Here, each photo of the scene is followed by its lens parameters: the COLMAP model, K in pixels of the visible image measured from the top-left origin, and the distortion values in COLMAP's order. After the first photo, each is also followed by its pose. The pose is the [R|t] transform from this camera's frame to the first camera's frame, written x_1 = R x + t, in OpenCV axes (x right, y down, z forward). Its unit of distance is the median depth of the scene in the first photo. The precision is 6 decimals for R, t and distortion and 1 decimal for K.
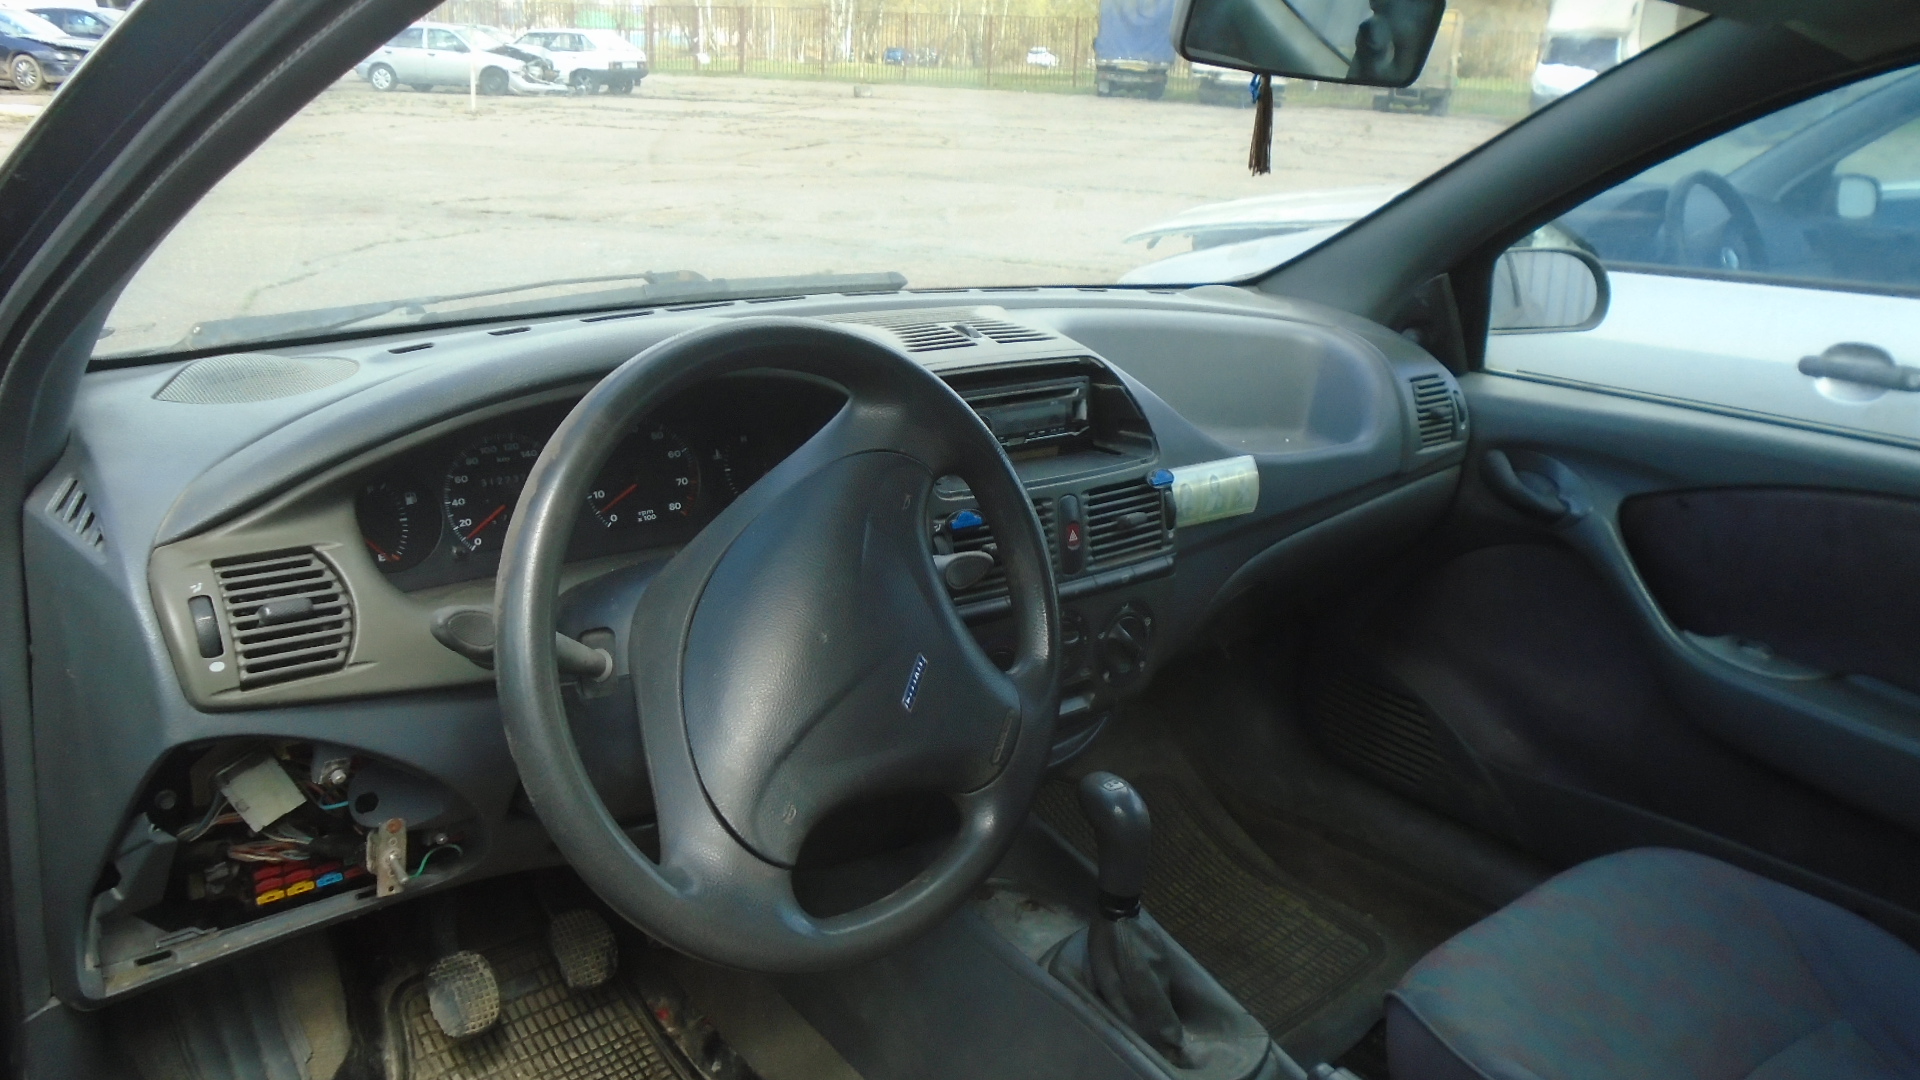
lens RADIAL K [[1466.7, 0, 960.0], [0, 1466.7, 540.0], [0, 0, 1]] dist [-0.029342, 0.000161]
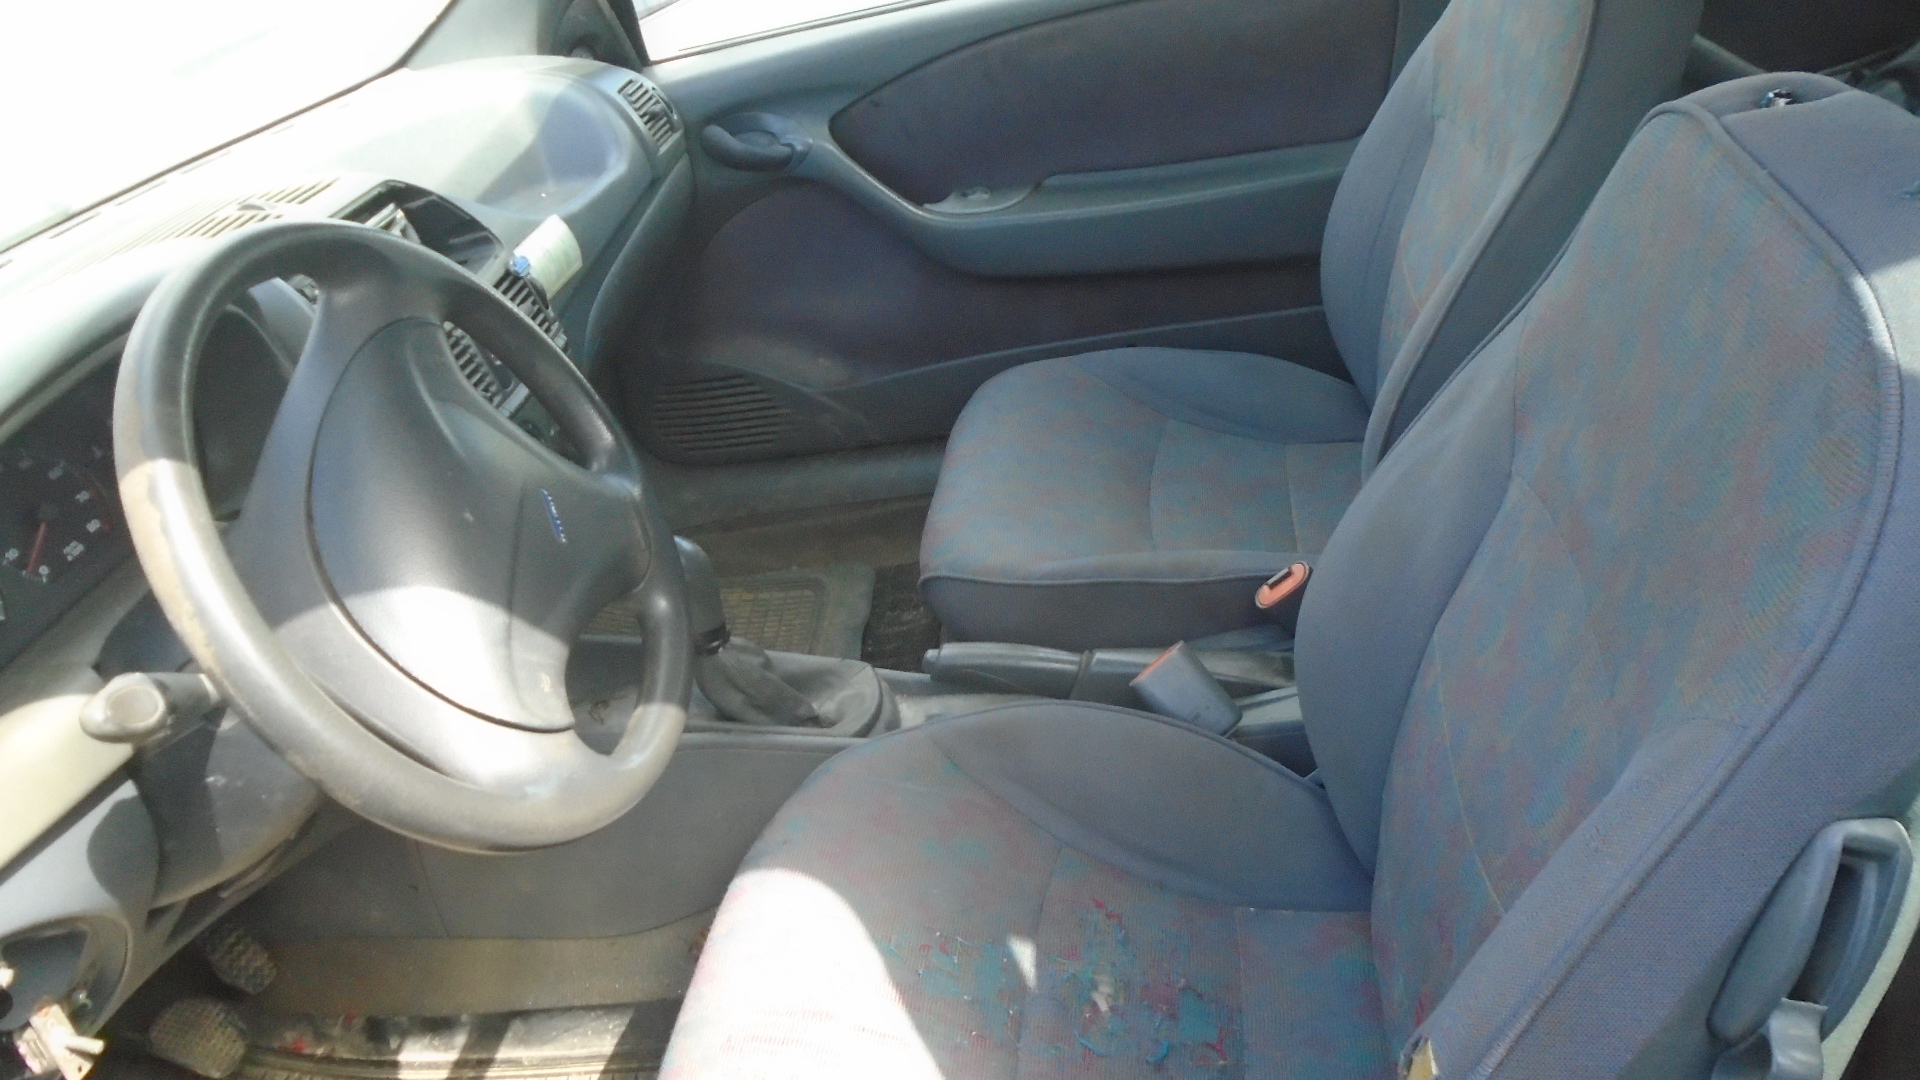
lens RADIAL K [[1451.3, 0, 960.0], [0, 1451.3, 540.0], [0, 0, 1]] dist [0.003460, 0.000227]
pose [[0.714719, -0.517899, 0.470061, -0.171372], [0.430942, 0.855437, 0.287257, -0.030174], [-0.550878, -0.002739, 0.834581, 0.009741]]
